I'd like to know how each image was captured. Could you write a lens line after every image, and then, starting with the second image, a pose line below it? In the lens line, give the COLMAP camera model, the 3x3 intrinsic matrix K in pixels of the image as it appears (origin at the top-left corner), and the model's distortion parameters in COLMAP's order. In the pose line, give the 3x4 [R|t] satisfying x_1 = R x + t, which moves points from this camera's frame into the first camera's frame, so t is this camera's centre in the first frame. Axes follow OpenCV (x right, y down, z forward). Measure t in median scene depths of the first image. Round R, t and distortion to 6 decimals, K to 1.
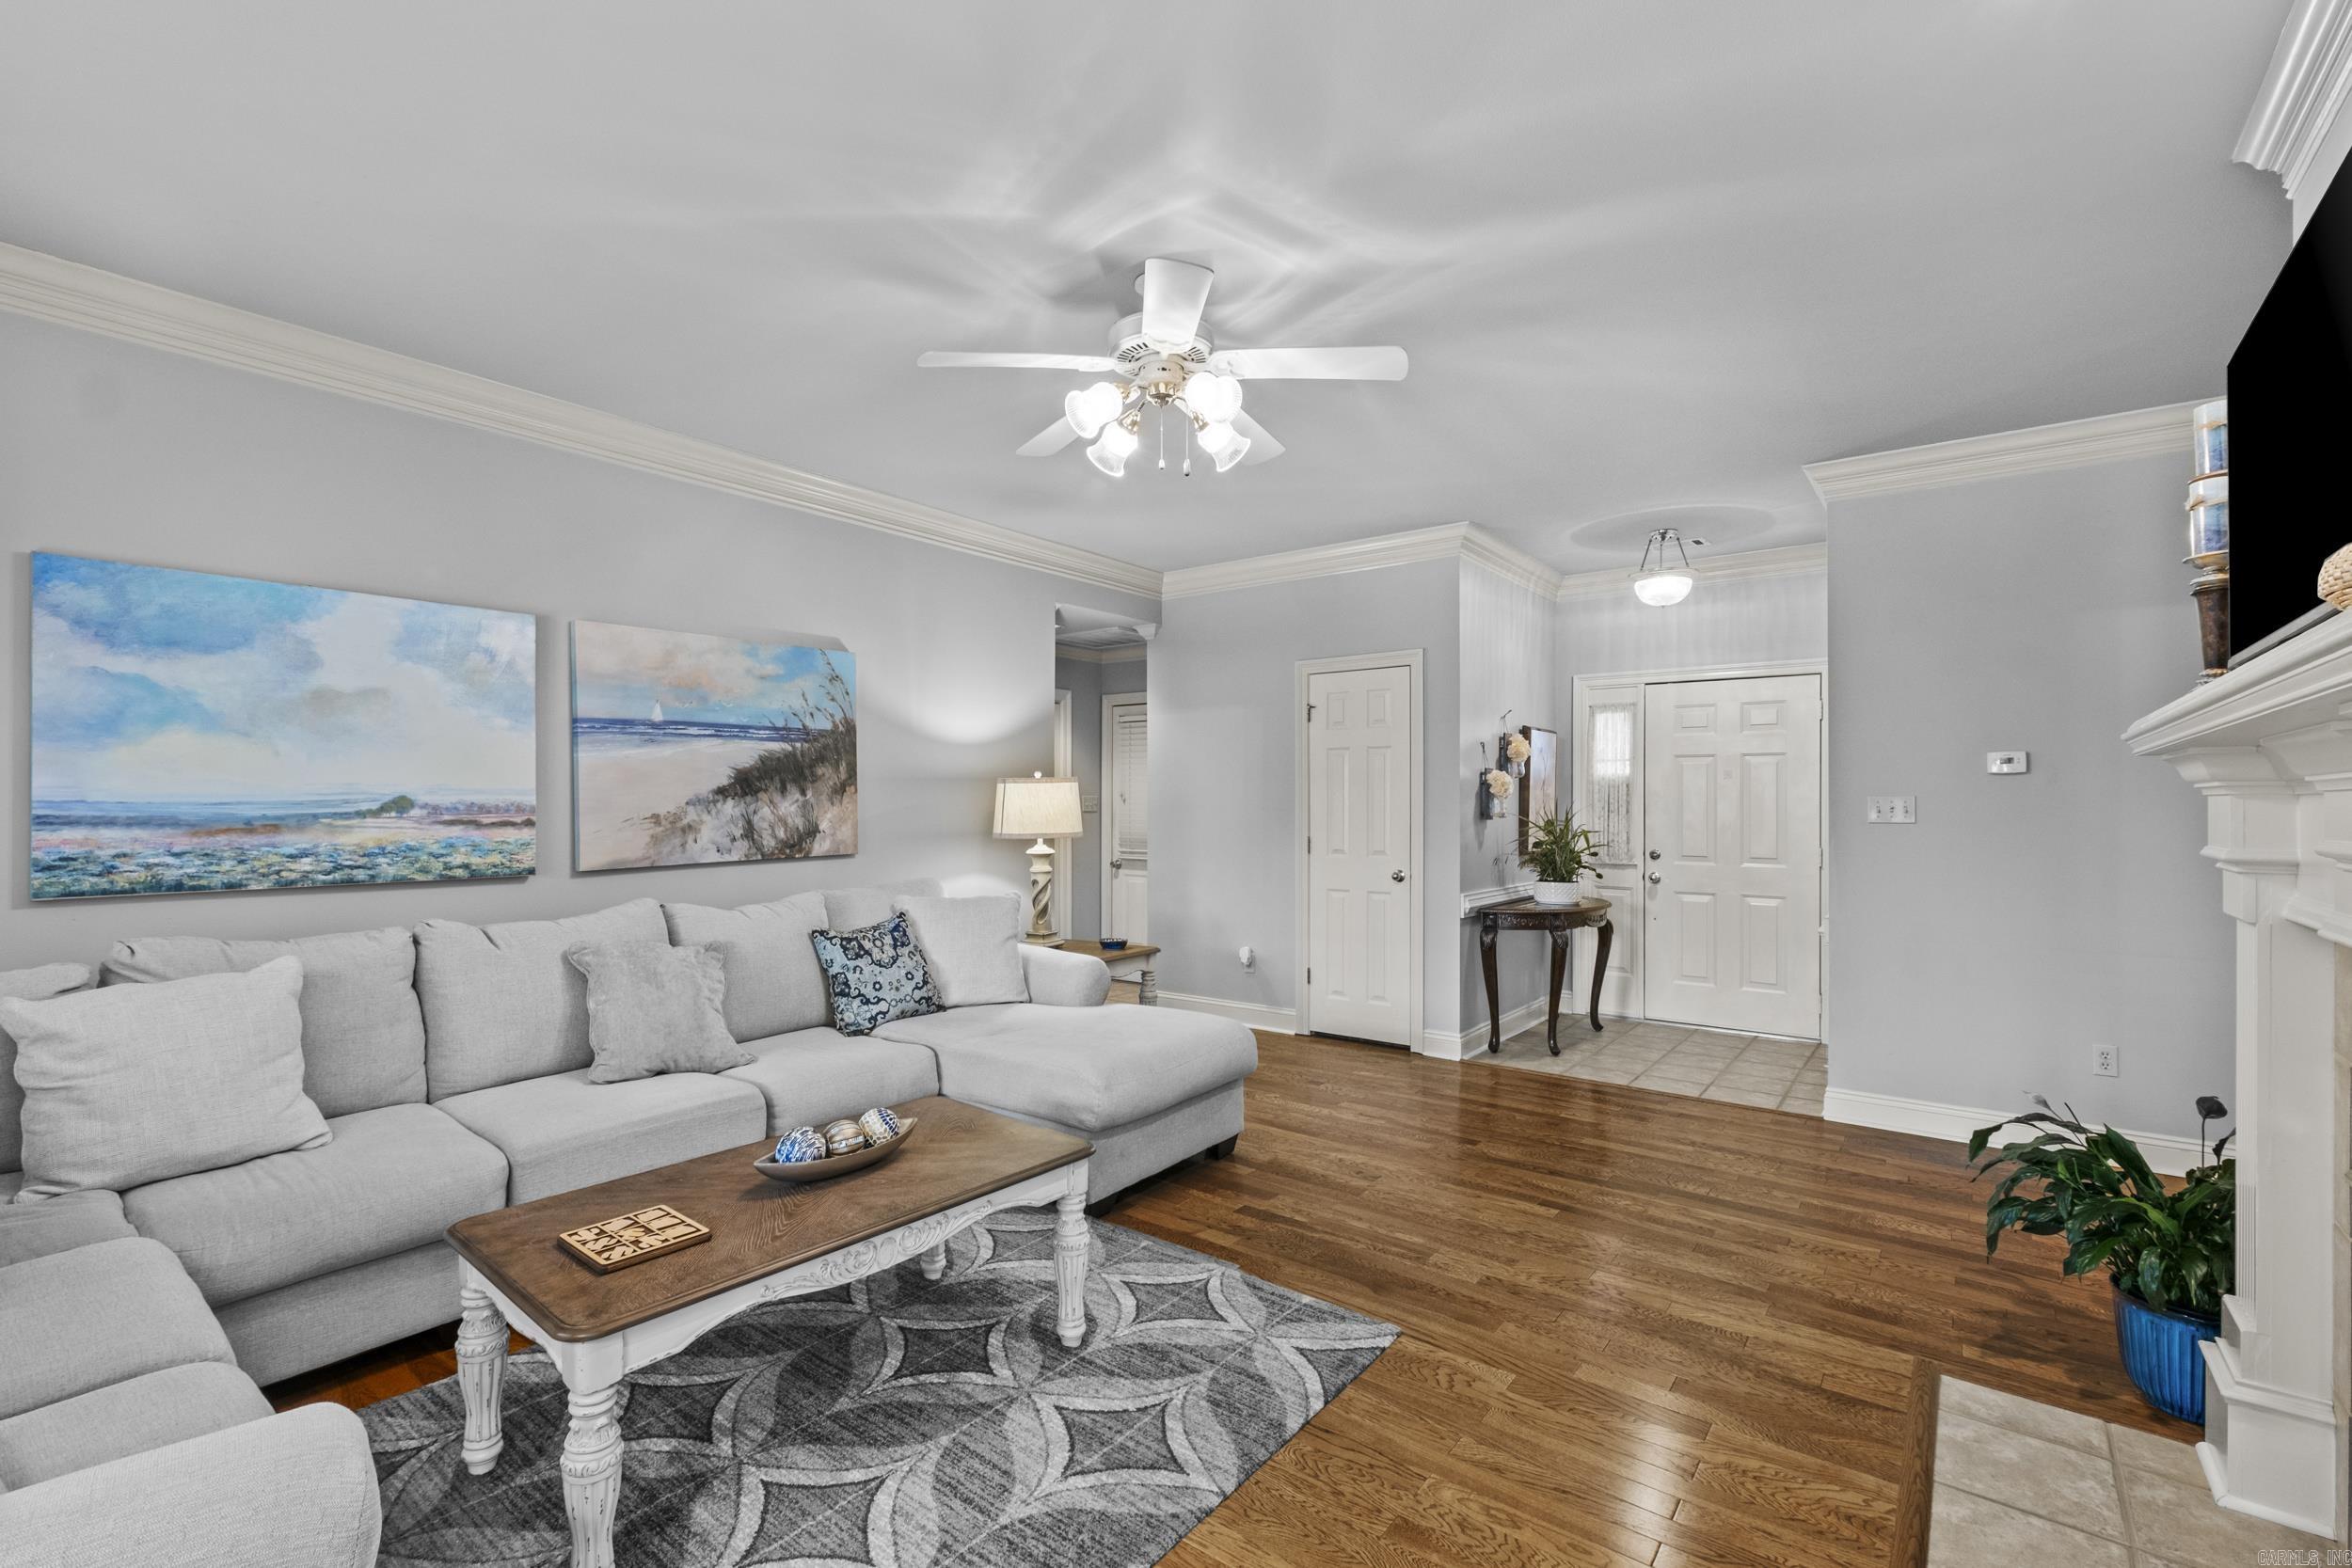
lens RADIAL K [[1048.4, 0, 1158.9], [0, 1048.4, 800.5], [0, 0, 1]] dist [-0.001882, -0.000216]
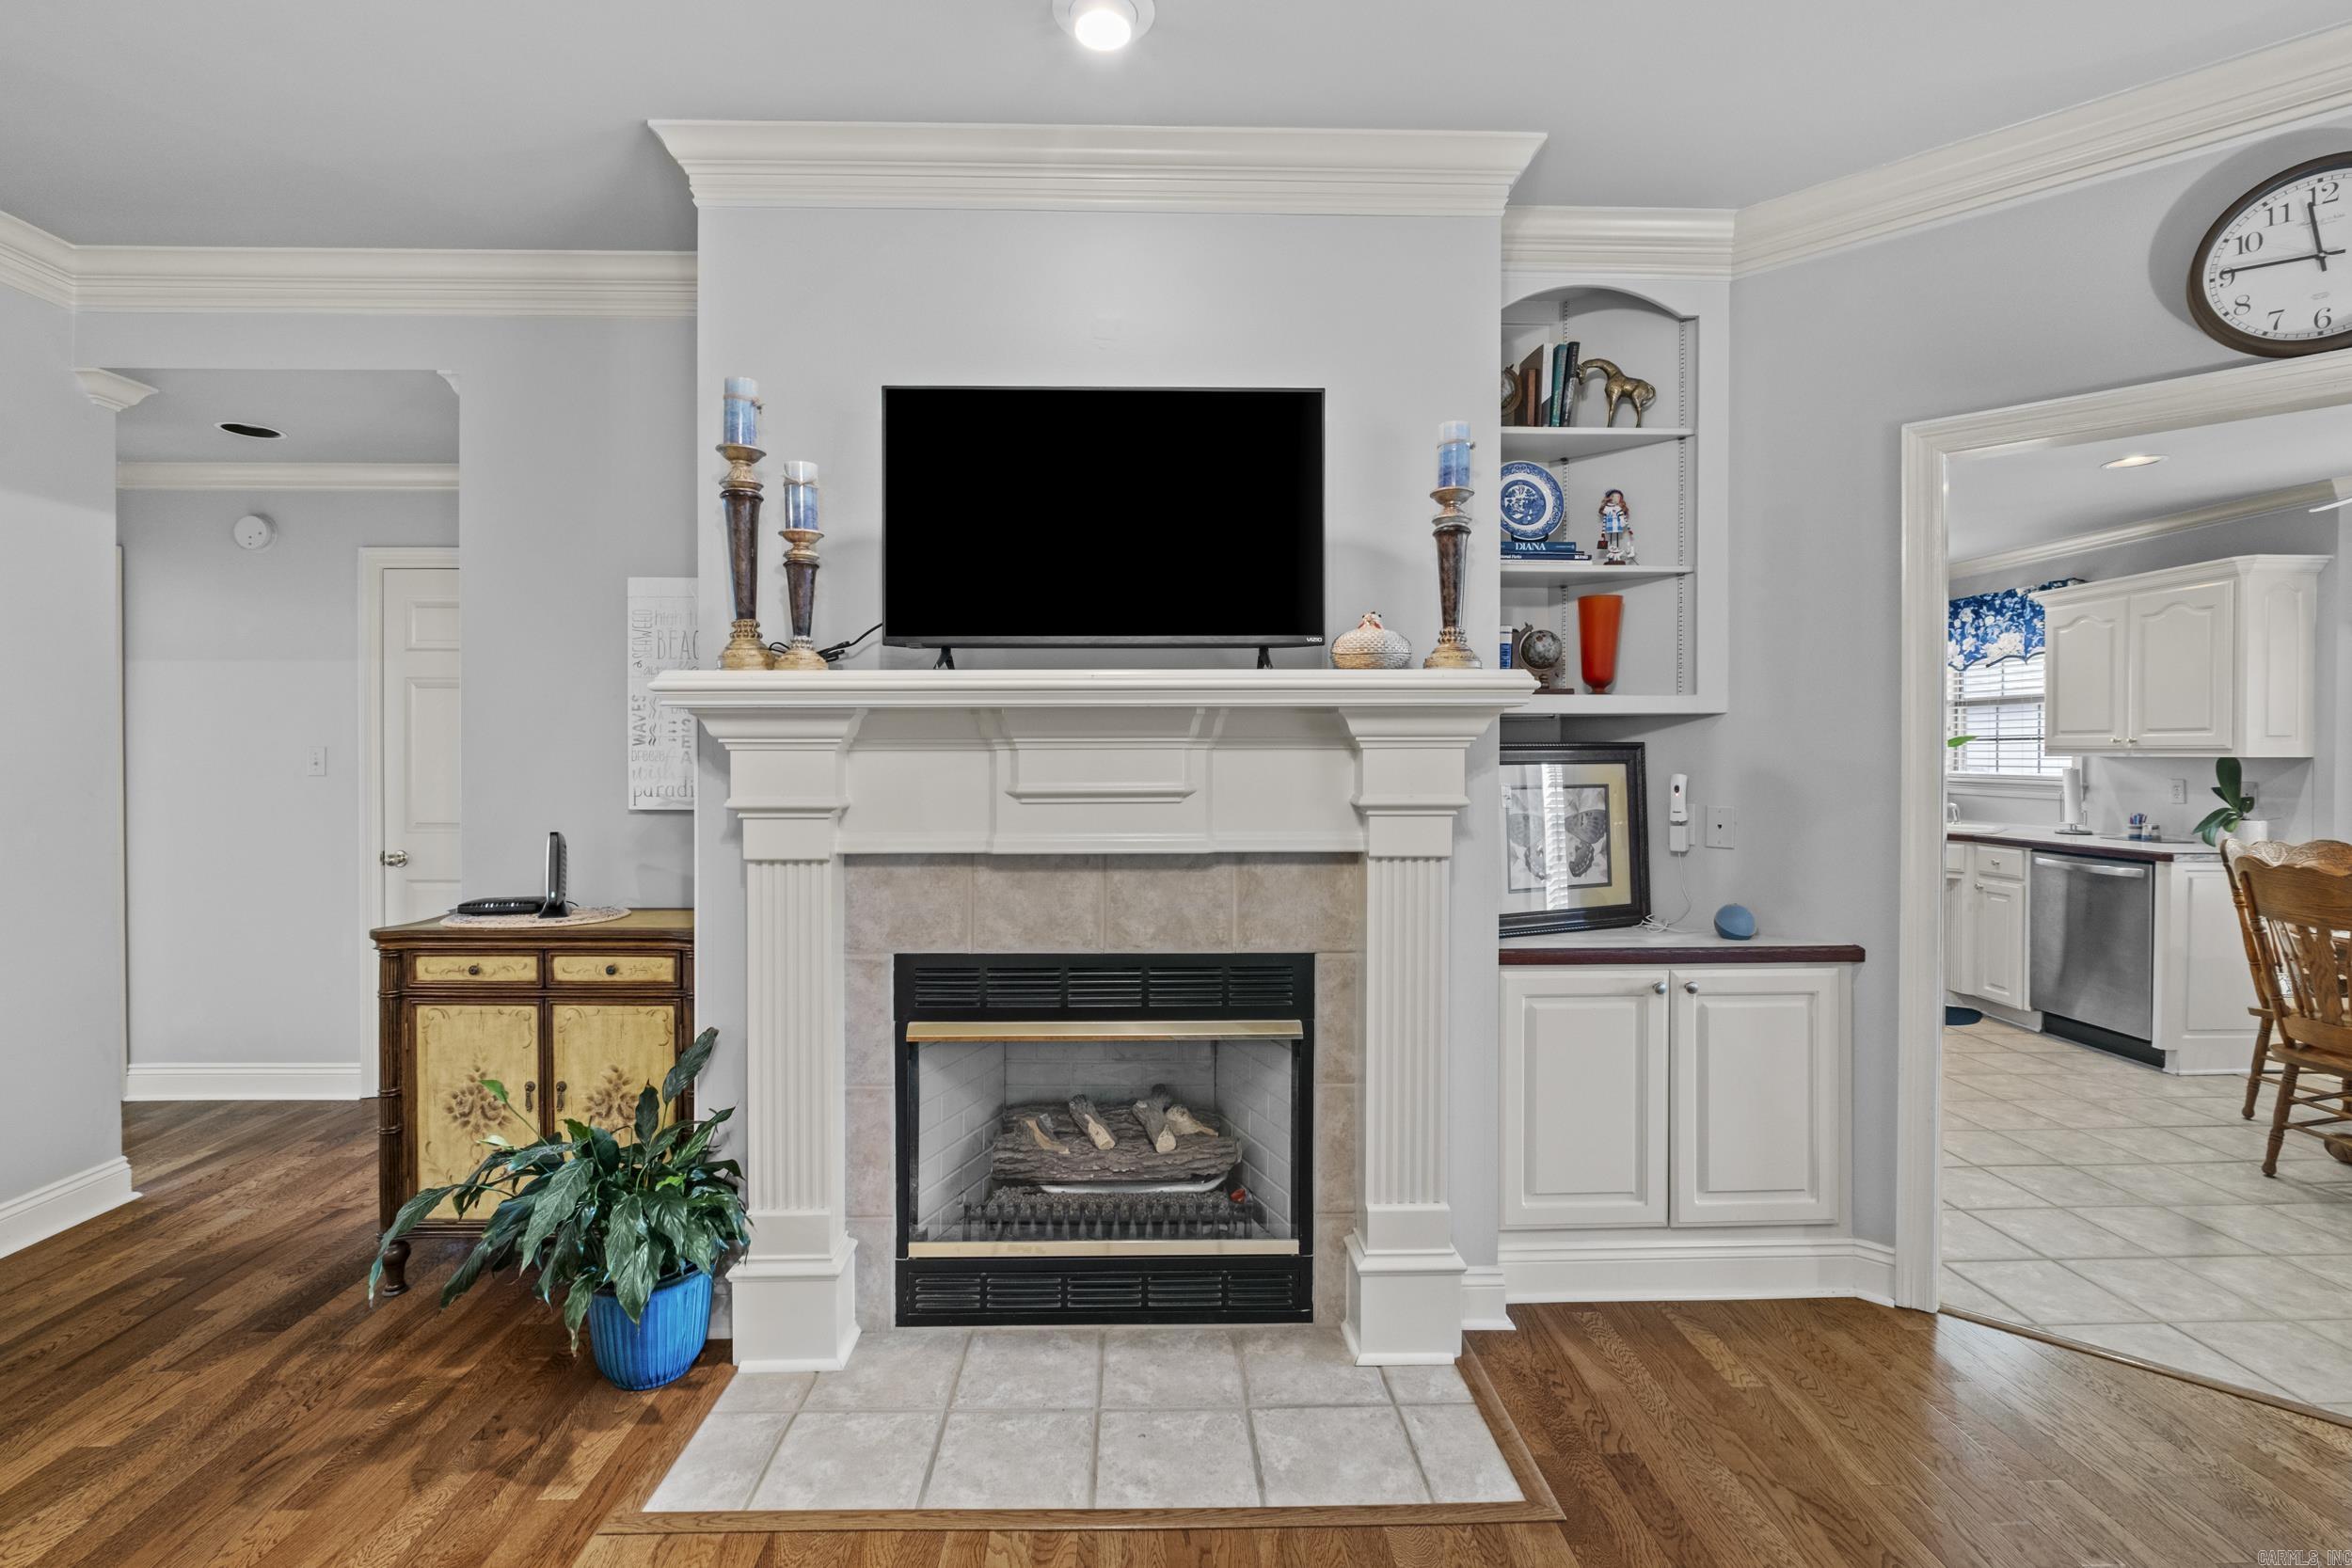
lens RADIAL K [[1027.0, 0, 1174.8], [0, 1027.0, 762.9], [0, 0, 1]] dist [-0.006887, 0.000114]
pose [[-0.635532, -0.011703, 0.771986, -0.038566], [-0.003077, 0.999916, 0.012625, -0.003549], [-0.772069, 0.005648, -0.635514, 0.720989]]
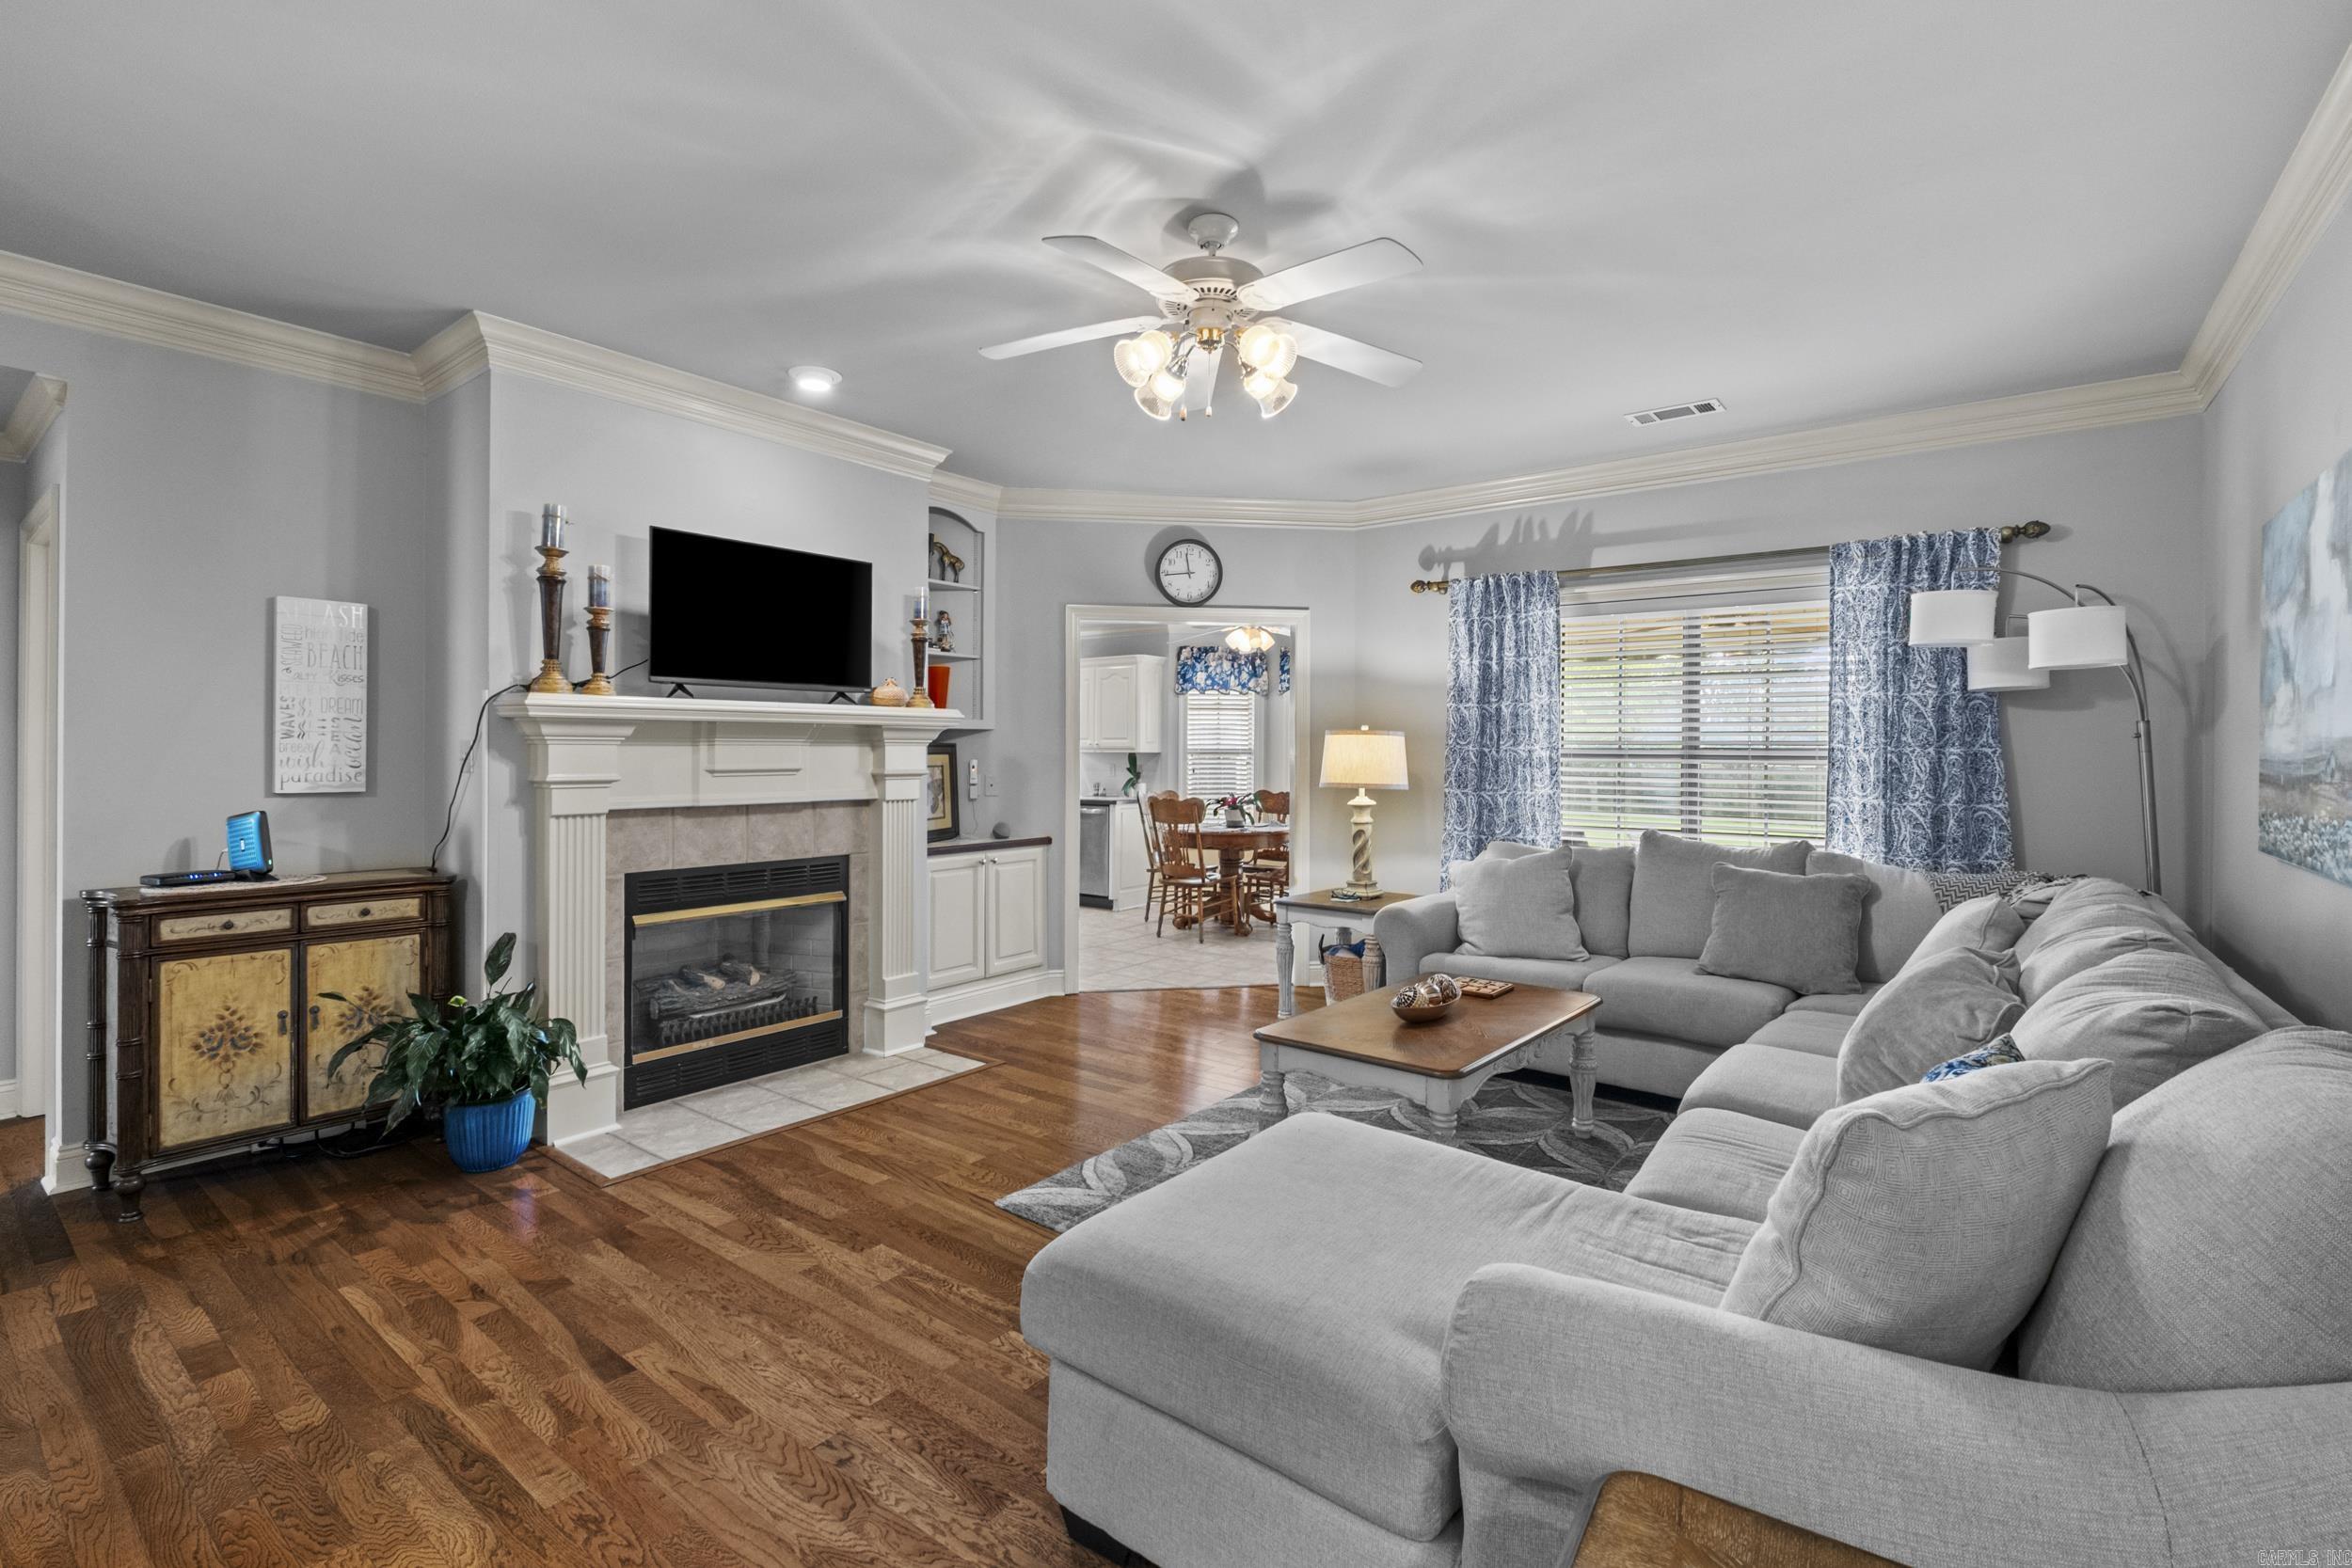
lens RADIAL K [[1047.6, 0, 1149.1], [0, 1047.6, 753.8], [0, 0, 1]] dist [-0.004399, -0.000641]
pose [[-0.999941, -0.007216, 0.008101, 0.035453], [-0.007205, 0.999973, 0.001420, 0.000499], [-0.008111, 0.001362, -0.999966, 1.433746]]
